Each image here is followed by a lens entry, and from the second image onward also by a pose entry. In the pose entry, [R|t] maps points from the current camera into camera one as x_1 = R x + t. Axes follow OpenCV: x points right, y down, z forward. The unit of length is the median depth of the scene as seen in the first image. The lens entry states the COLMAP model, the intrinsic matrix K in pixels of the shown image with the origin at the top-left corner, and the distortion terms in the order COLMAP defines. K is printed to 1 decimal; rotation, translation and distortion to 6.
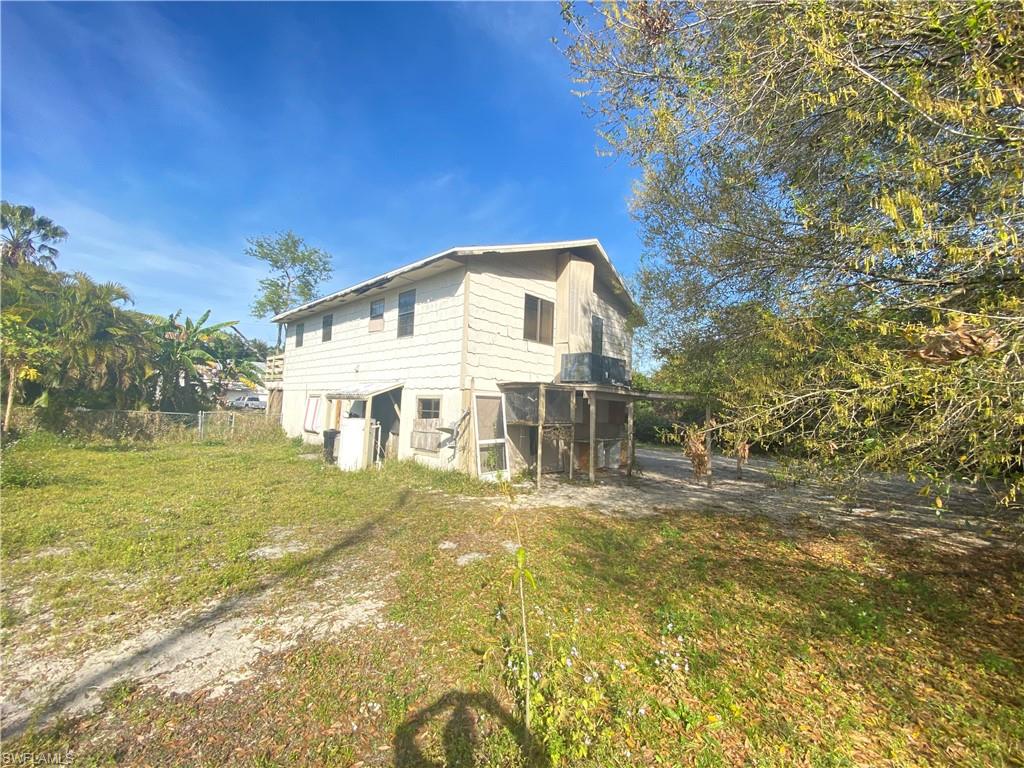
lens RADIAL K [[415.1, 0, 516.1], [0, 415.1, 383.1], [0, 0, 1]] dist [0.034718, -0.025990]
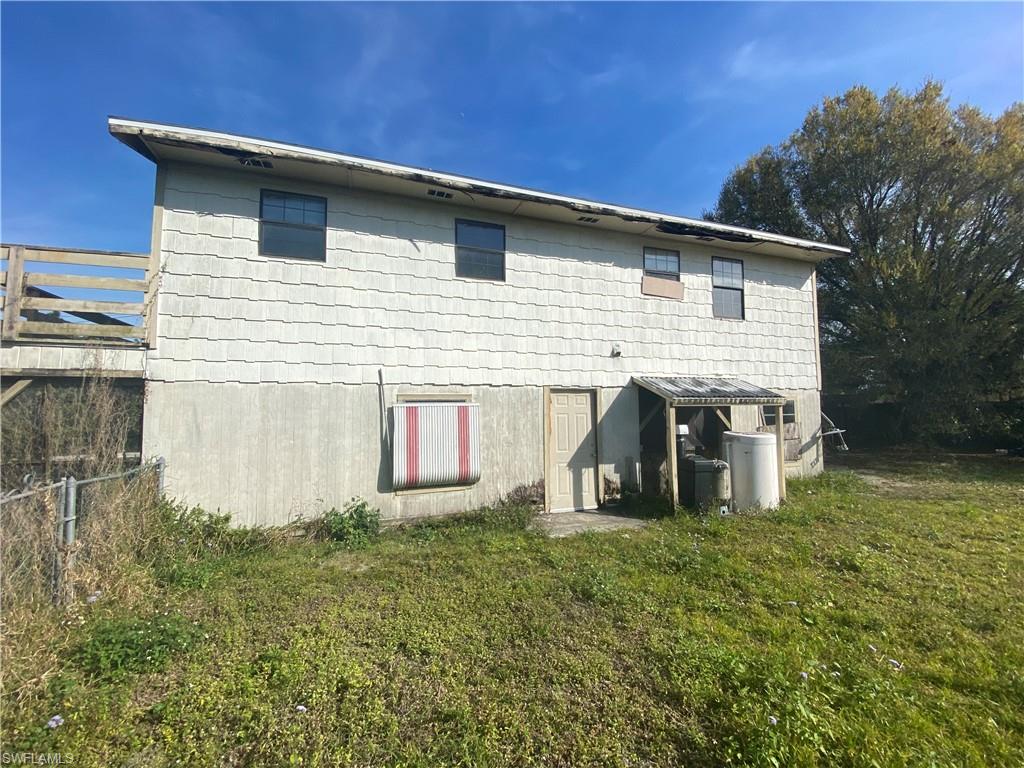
lens RADIAL K [[415.1, 0, 516.1], [0, 415.1, 383.1], [0, 0, 1]] dist [0.034718, -0.025990]
pose [[0.446338, -0.002190, 0.894862, -1.055110], [-0.036591, 0.999116, 0.020697, 0.003026], [-0.894116, -0.041982, 0.445863, 0.948715]]
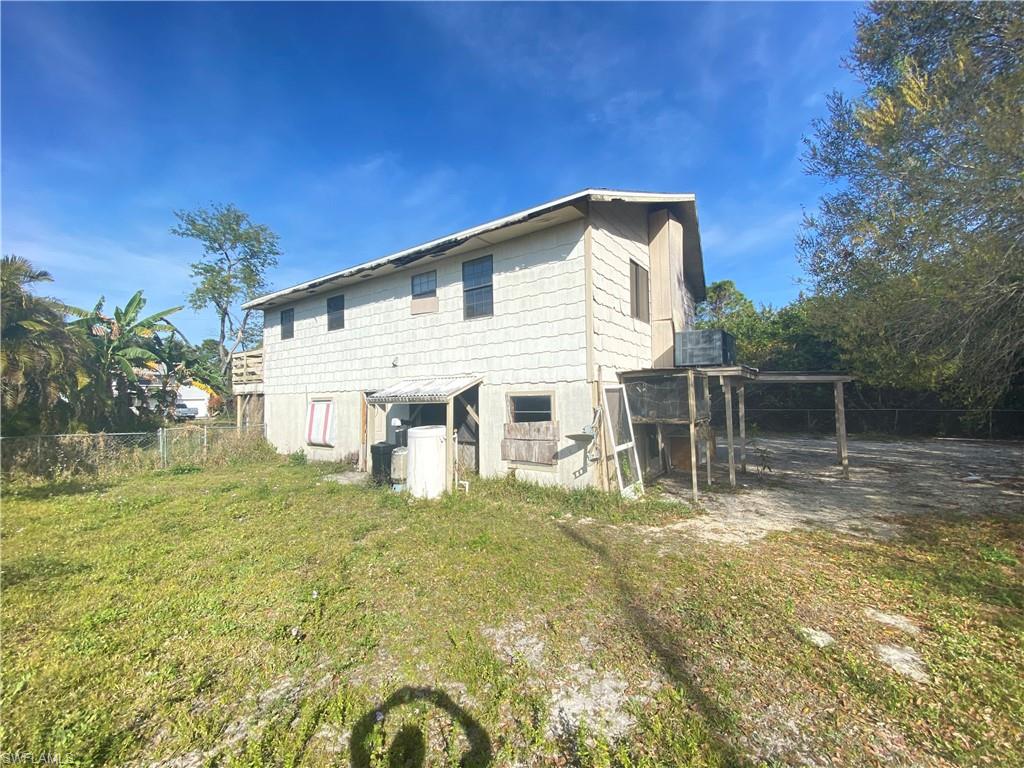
lens RADIAL K [[415.1, 0, 516.1], [0, 415.1, 383.1], [0, 0, 1]] dist [0.034718, -0.025990]
pose [[0.987785, -0.050308, 0.147476, -0.299730], [0.046750, 0.998528, 0.027498, -0.007431], [-0.148642, -0.020268, 0.988683, 0.211152]]
